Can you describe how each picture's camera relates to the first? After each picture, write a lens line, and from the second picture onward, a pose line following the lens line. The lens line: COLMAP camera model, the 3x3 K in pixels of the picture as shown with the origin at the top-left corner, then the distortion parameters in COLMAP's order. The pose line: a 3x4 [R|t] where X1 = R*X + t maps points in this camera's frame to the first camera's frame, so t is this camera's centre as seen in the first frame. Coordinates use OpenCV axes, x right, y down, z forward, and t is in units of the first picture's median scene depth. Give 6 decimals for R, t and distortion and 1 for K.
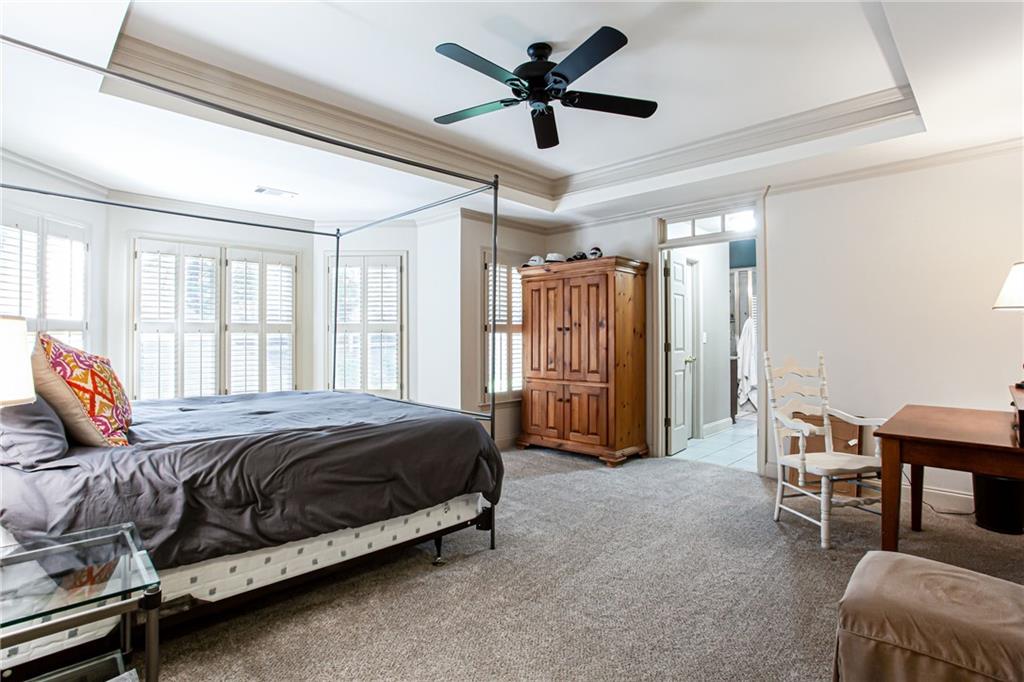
lens RADIAL K [[492.4, 0, 510.1], [0, 492.4, 338.5], [0, 0, 1]] dist [-0.033060, 0.000418]
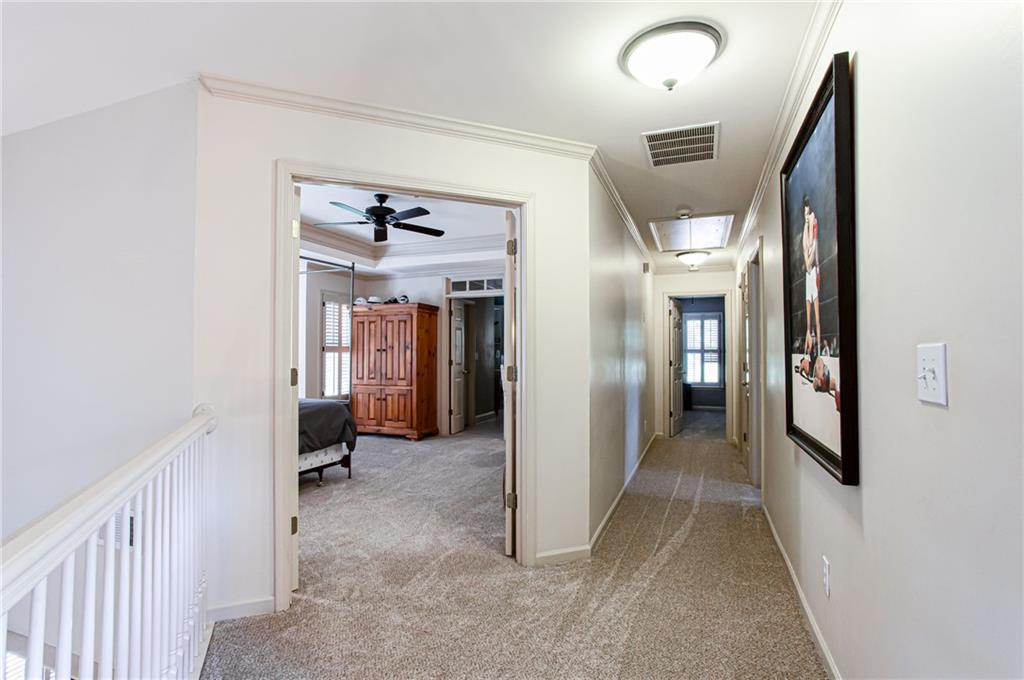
lens RADIAL K [[492.4, 0, 513.8], [0, 492.4, 345.4], [0, 0, 1]] dist [-0.033060, 0.000418]
pose [[0.910963, 0.013437, 0.412270, -0.132931], [-0.004303, 0.999724, -0.023077, -0.001566], [-0.412466, 0.019249, 0.910770, -0.481619]]
